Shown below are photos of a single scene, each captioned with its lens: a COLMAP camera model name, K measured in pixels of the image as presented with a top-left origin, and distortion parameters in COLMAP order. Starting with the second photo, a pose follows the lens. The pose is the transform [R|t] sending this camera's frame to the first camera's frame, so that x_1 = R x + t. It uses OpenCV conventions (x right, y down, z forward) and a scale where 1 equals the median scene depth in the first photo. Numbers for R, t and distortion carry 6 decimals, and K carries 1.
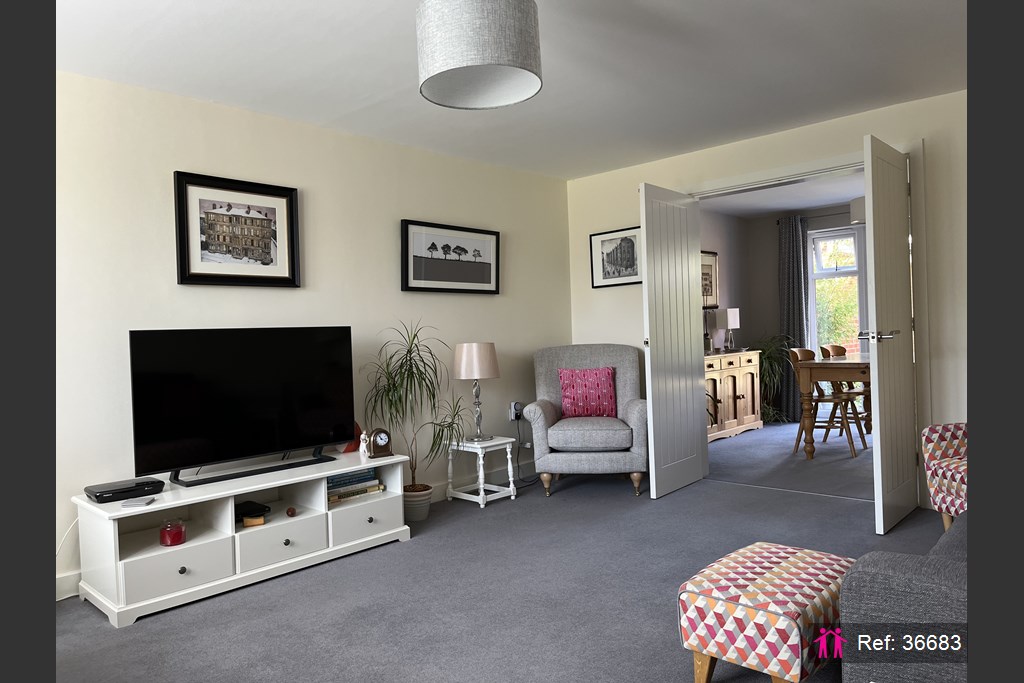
lens RADIAL K [[689.5, 0, 516.1], [0, 689.5, 345.1], [0, 0, 1]] dist [0.055577, -0.087988]
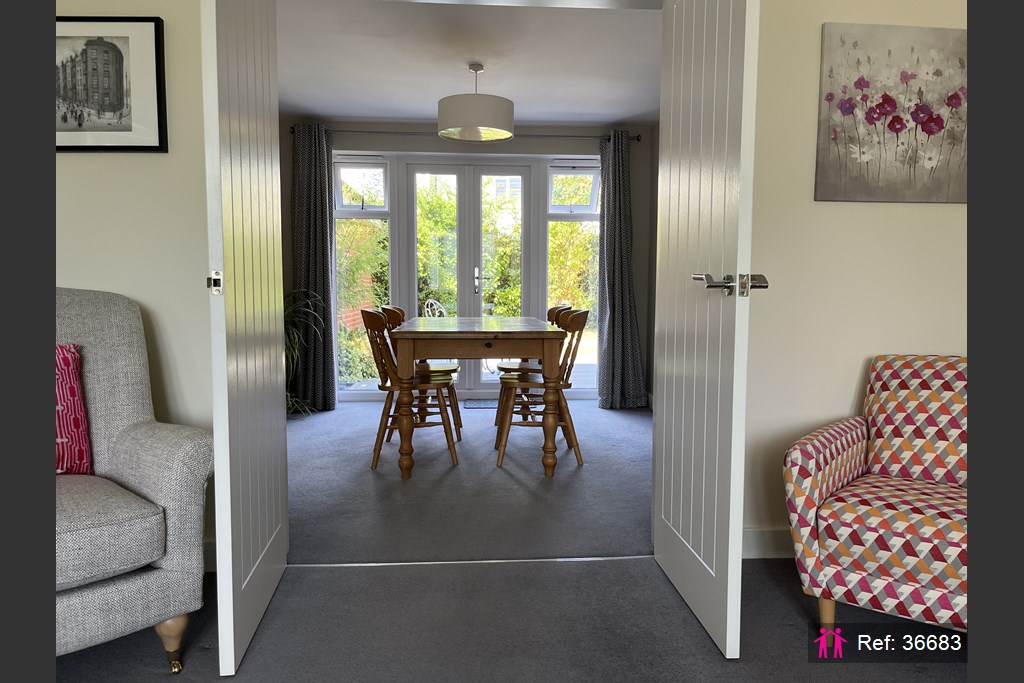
lens RADIAL K [[689.5, 0, 516.1], [0, 689.5, 345.1], [0, 0, 1]] dist [0.055577, -0.087988]
pose [[0.682119, -0.018334, 0.731012, 0.020257], [-0.018692, 0.998922, 0.042495, 0.010338], [-0.731003, -0.042651, 0.681040, 0.548075]]
